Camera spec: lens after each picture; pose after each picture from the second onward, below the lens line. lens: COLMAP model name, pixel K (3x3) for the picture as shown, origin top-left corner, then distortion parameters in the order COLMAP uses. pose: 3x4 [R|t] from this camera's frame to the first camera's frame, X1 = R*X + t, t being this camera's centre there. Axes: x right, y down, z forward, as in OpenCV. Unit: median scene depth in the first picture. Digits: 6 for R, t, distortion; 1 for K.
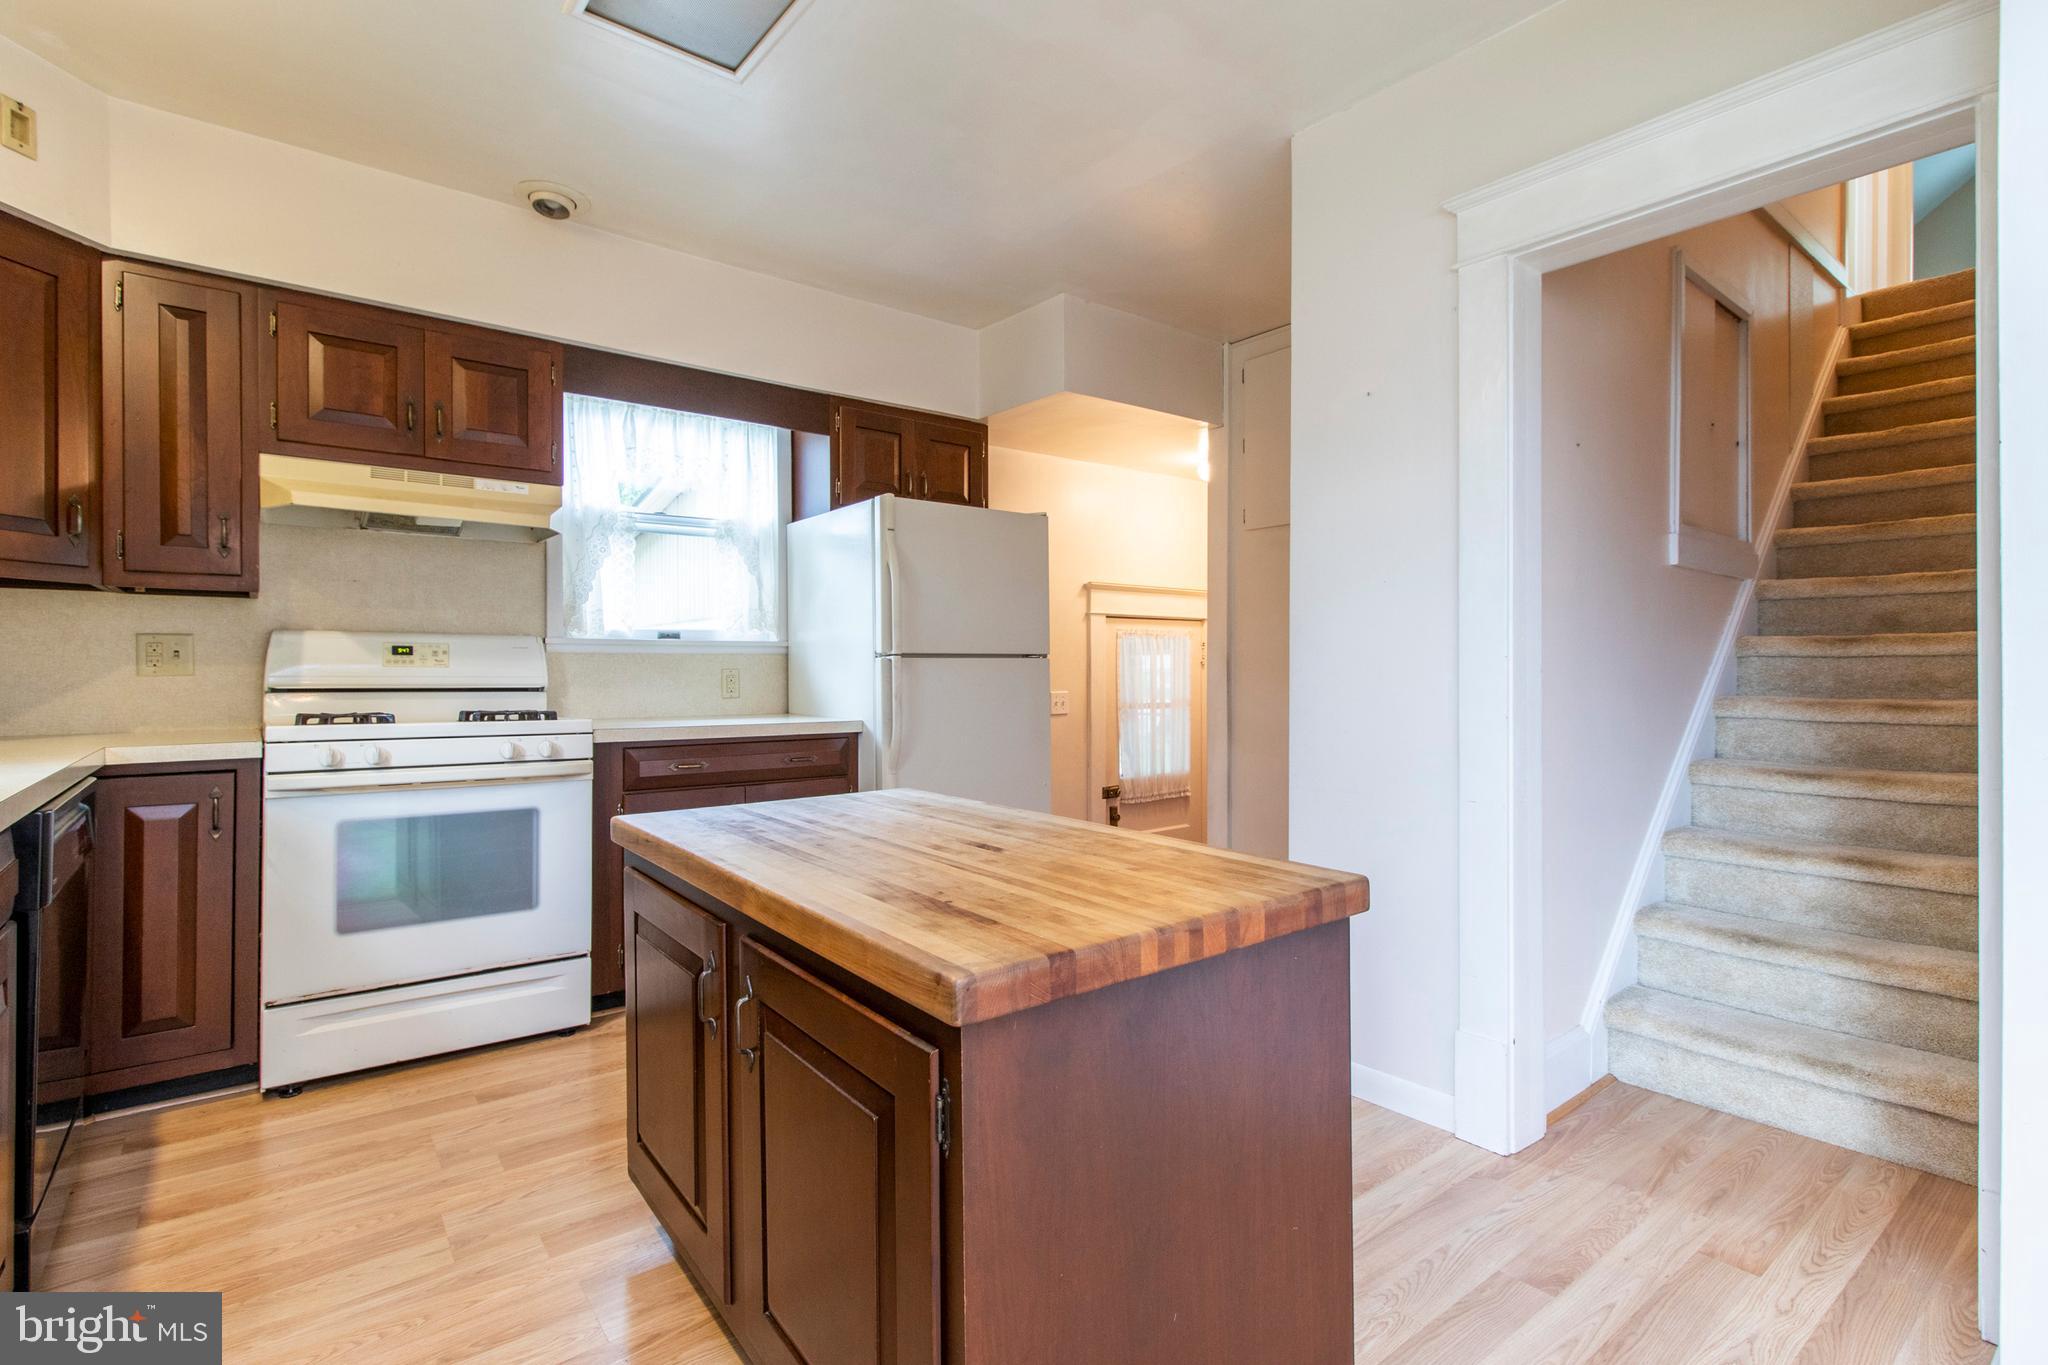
lens RADIAL K [[956.4, 0, 1024.4], [0, 956.4, 675.5], [0, 0, 1]] dist [0.010095, -0.000201]
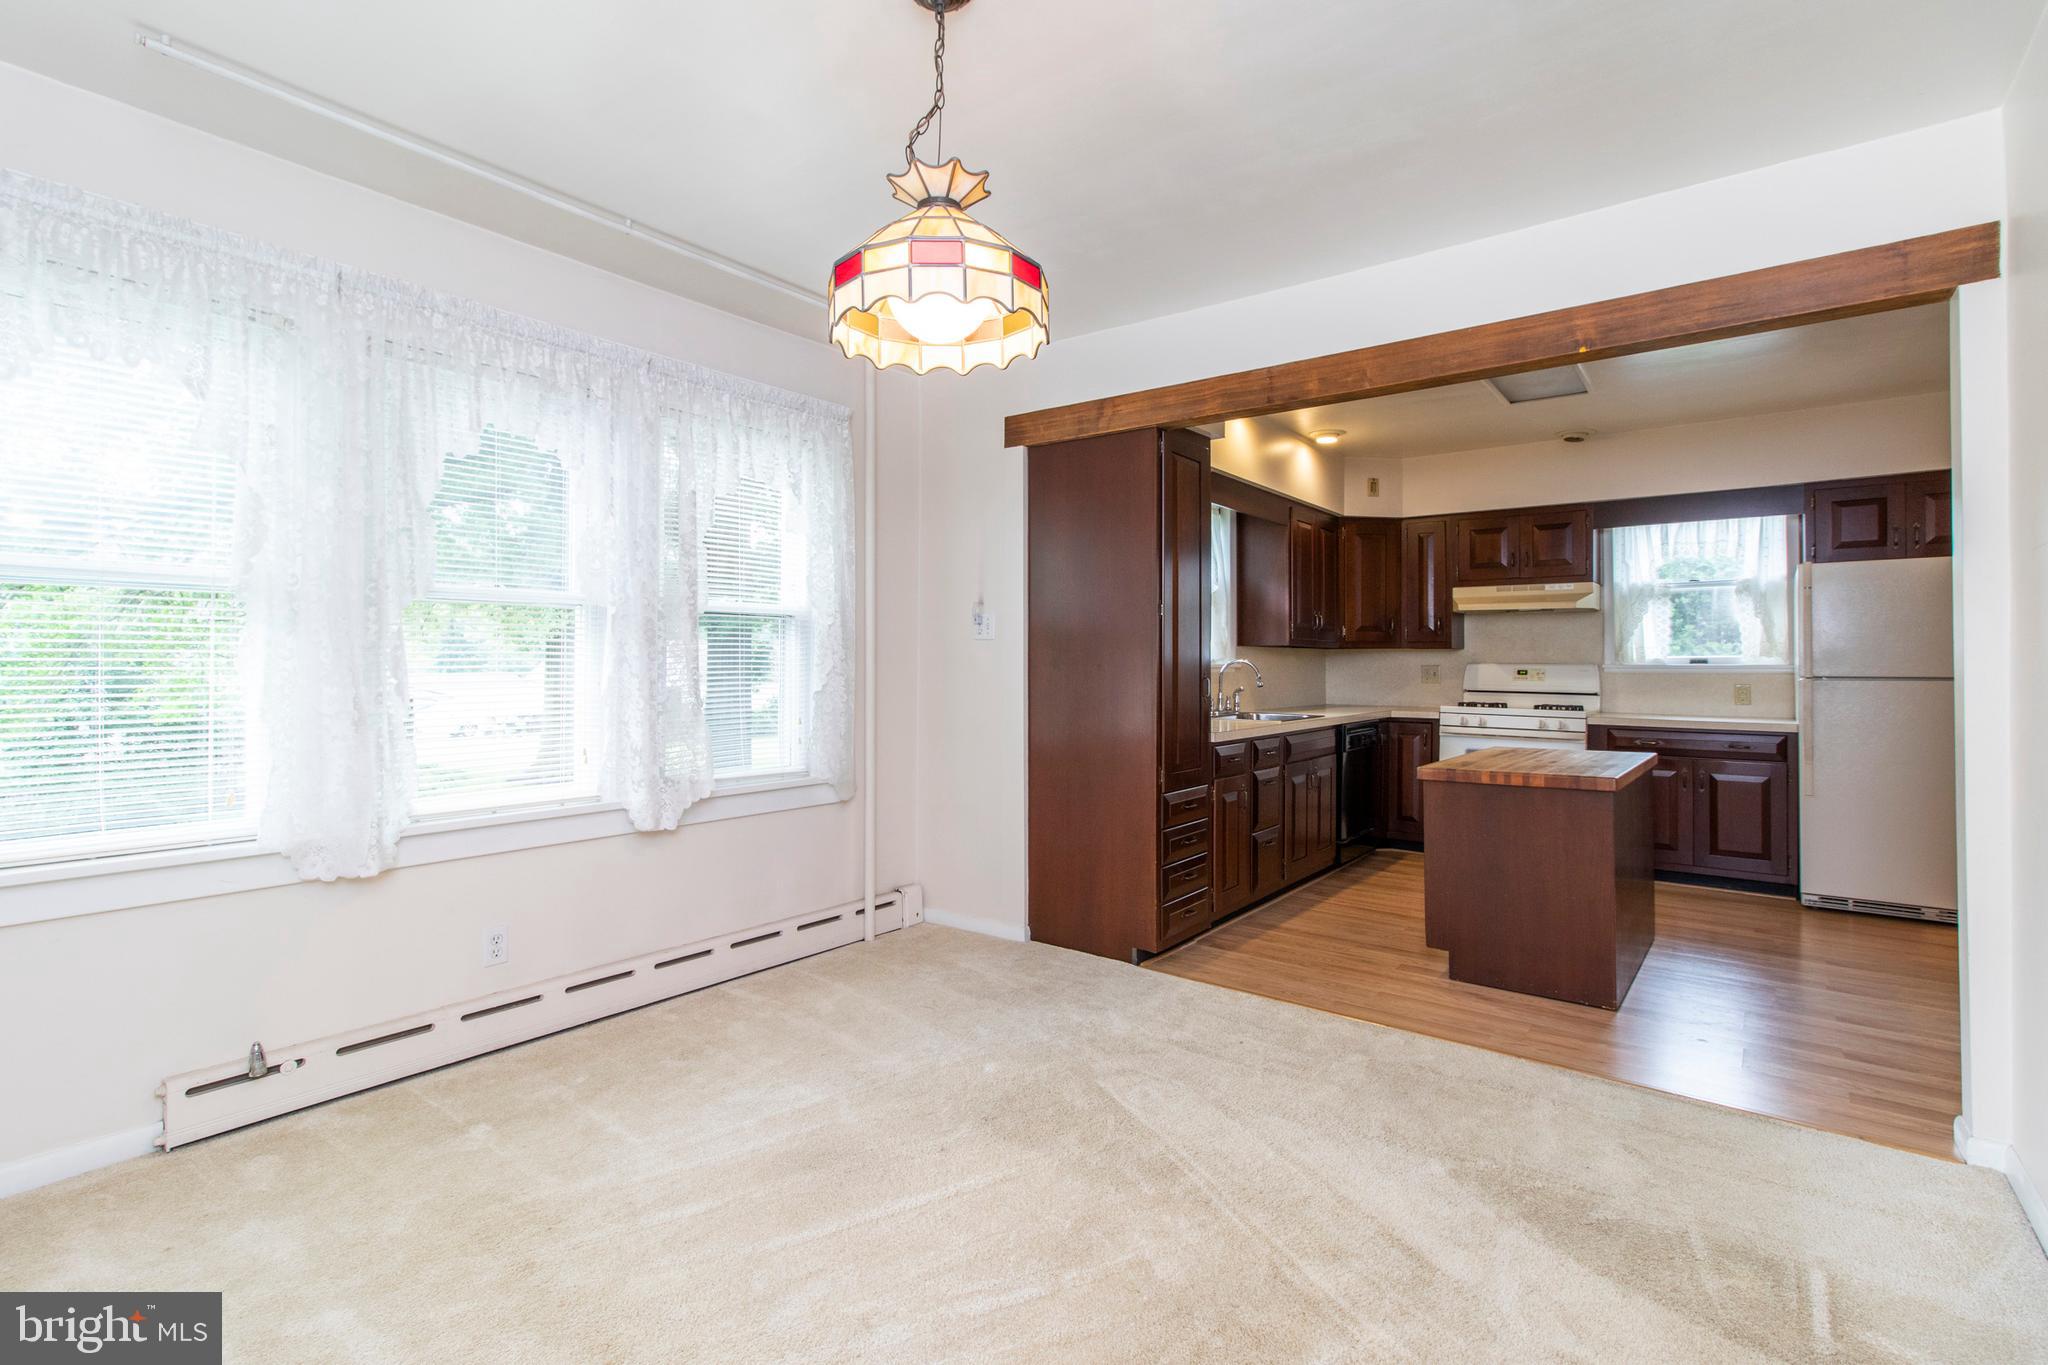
lens RADIAL K [[956.4, 0, 1036.7], [0, 956.4, 662.0], [0, 0, 1]] dist [0.010095, -0.000201]
pose [[0.260778, 0.002042, -0.965397, 1.058015], [-0.011716, 0.999931, -0.001049, -0.035460], [0.965328, 0.011585, 0.260784, -0.510214]]
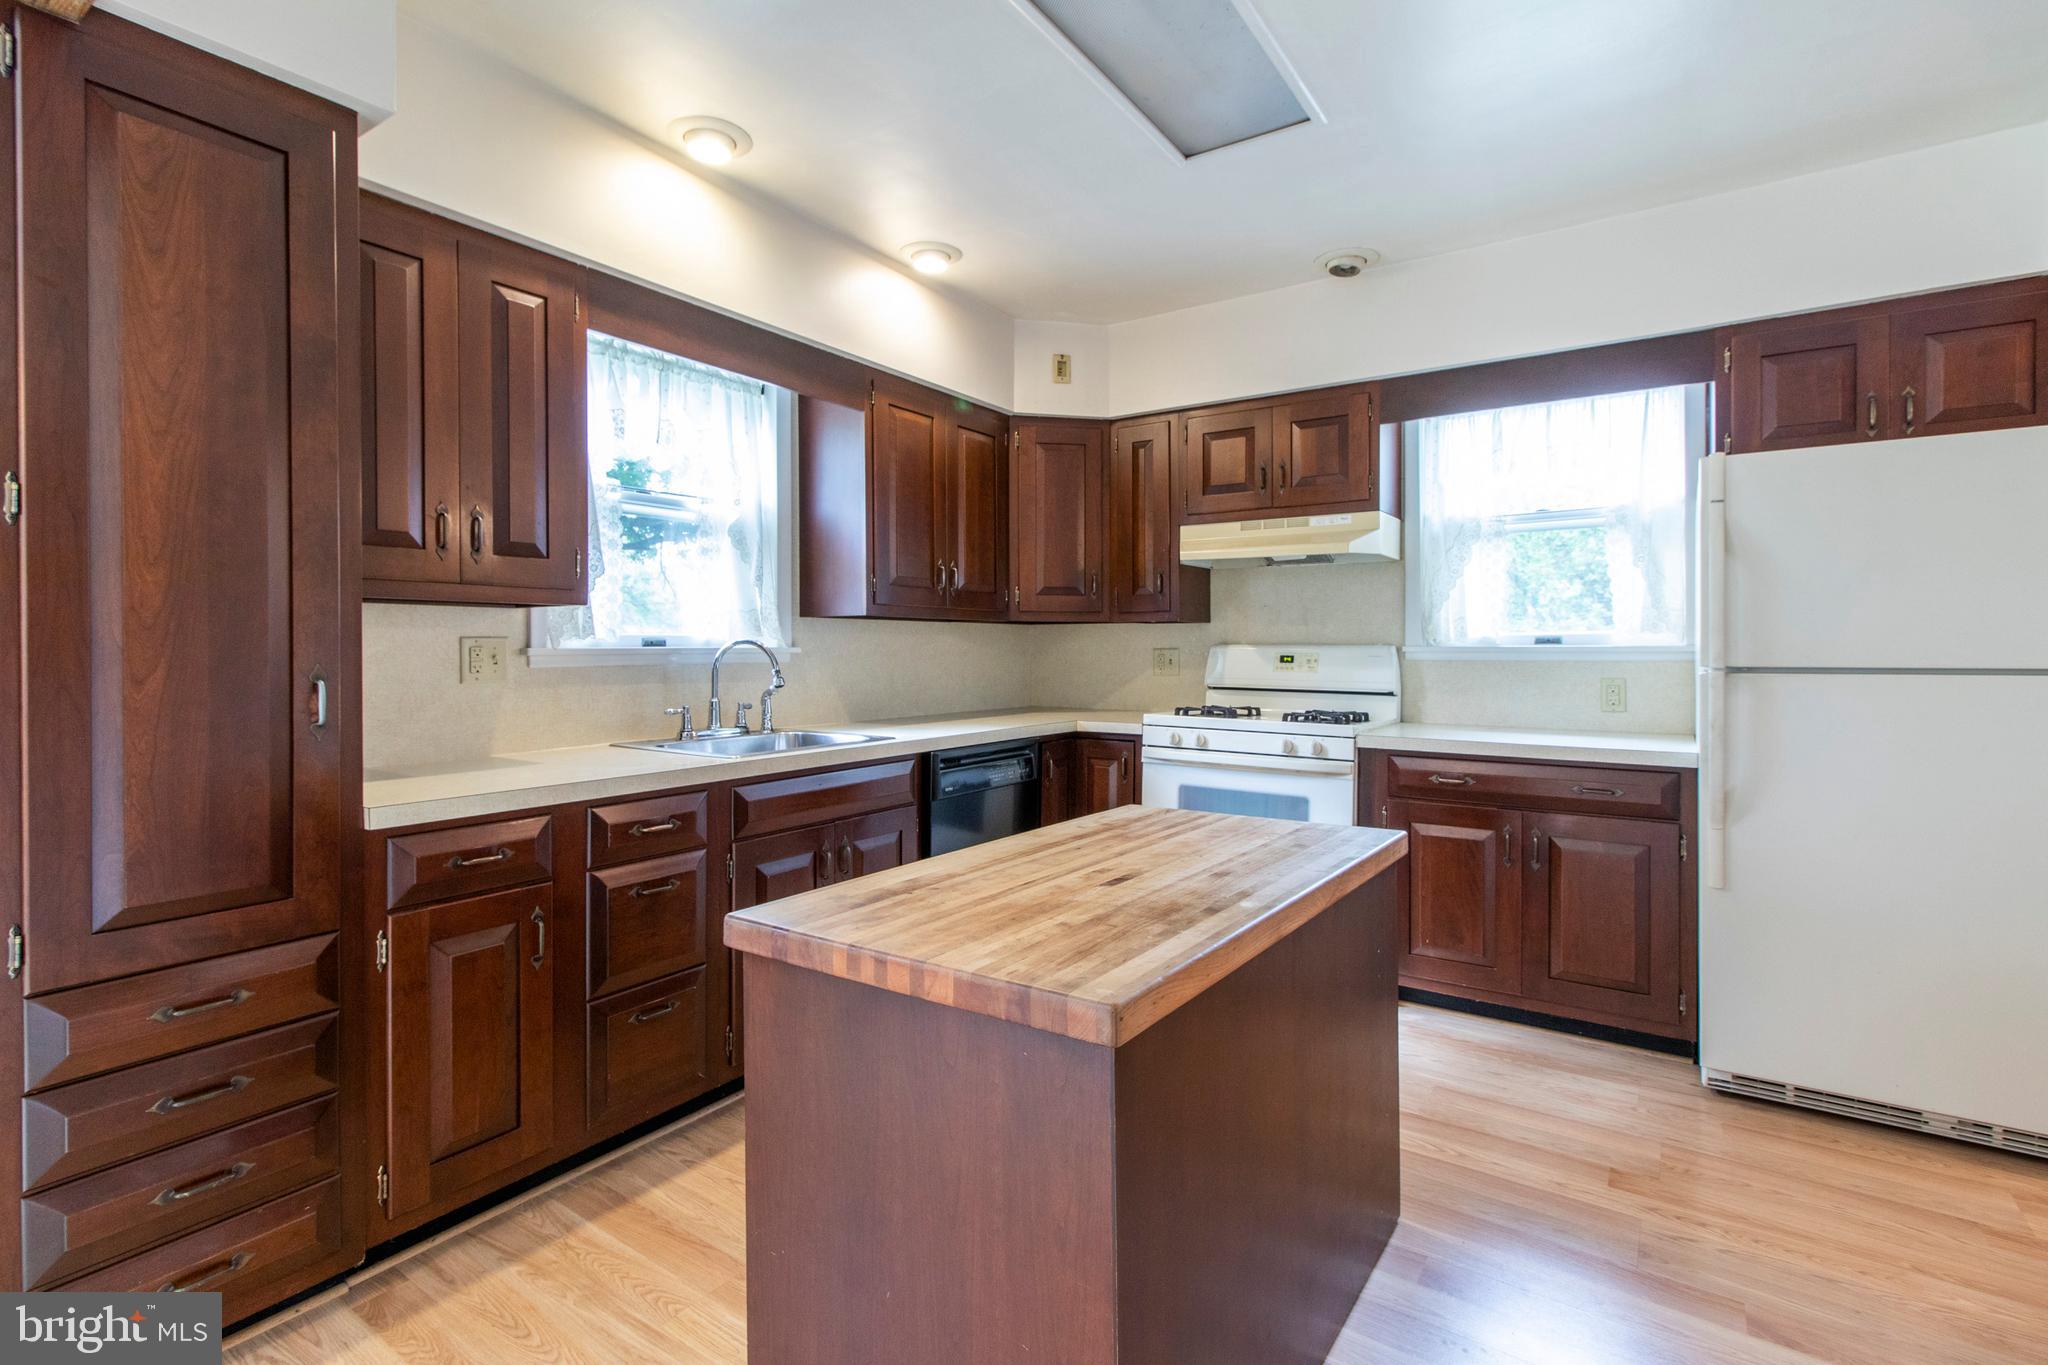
lens RADIAL K [[956.4, 0, 1020.7], [0, 956.4, 668.0], [0, 0, 1]] dist [0.010095, -0.000201]
pose [[0.307644, 0.020153, -0.951288, 0.470070], [-0.008518, 0.999794, 0.018426, -0.036488], [0.951463, 0.002434, 0.307752, 0.293474]]
